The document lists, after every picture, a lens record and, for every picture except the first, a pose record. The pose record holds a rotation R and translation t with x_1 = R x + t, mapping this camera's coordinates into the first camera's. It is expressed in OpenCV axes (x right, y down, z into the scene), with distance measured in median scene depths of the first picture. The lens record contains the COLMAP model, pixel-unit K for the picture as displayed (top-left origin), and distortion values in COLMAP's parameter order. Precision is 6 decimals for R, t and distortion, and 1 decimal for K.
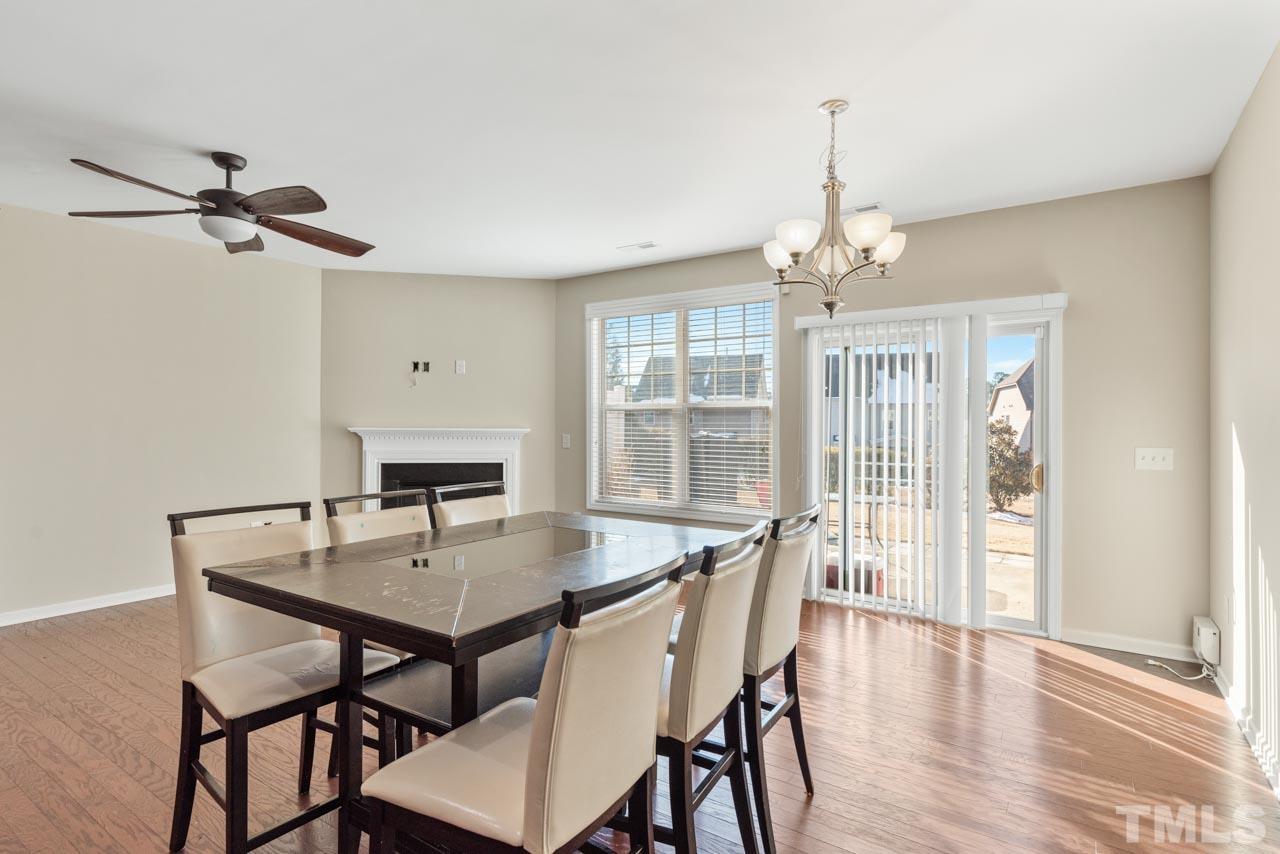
lens RADIAL K [[646.4, 0, 640.0], [0, 646.4, 427.0], [0, 0, 1]] dist [0.028495, 0.000154]
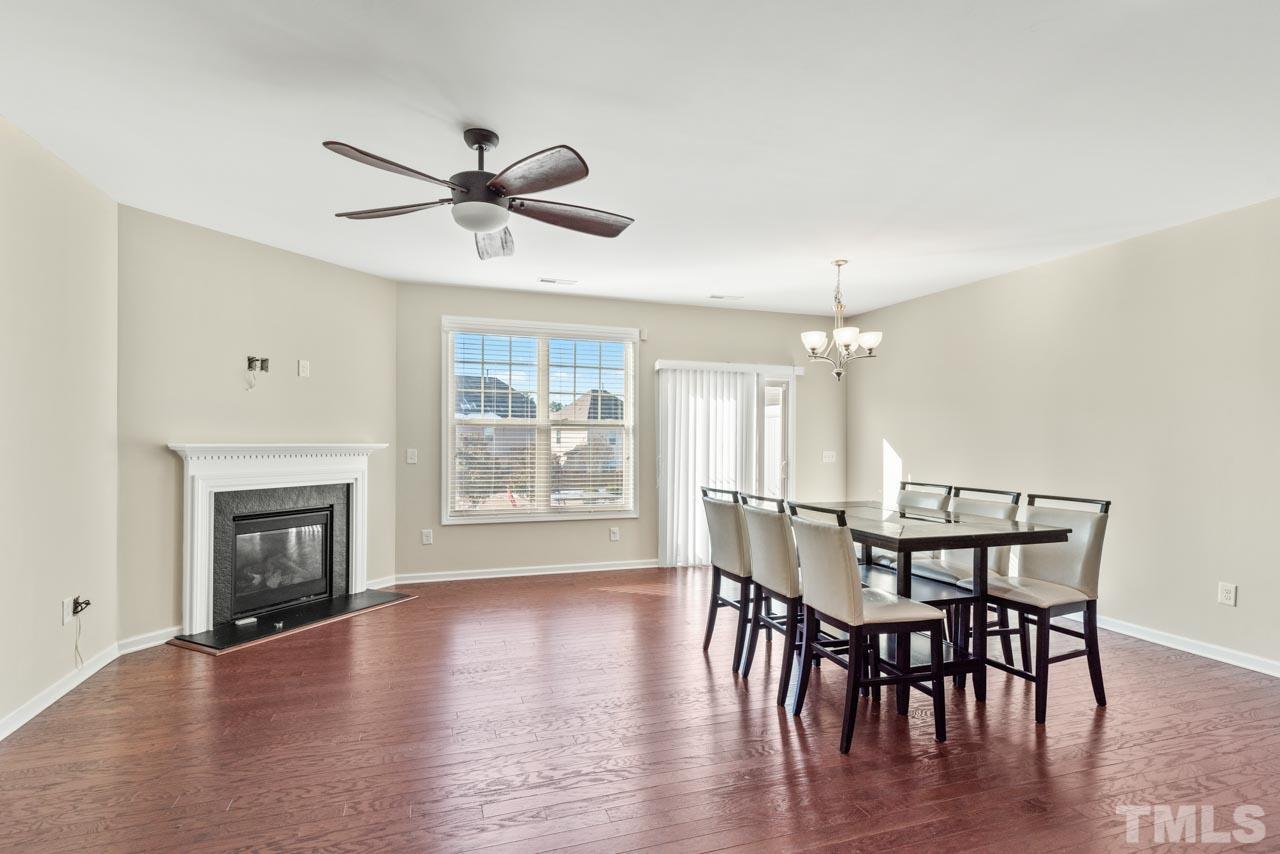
lens RADIAL K [[636.2, 0, 647.5], [0, 636.2, 436.2], [0, 0, 1]] dist [0.001590, -0.000010]
pose [[0.596298, -0.000332, 0.802763, -0.686441], [-0.002408, 0.999995, 0.002201, -0.010120], [-0.802759, -0.003245, 0.596294, 0.183037]]
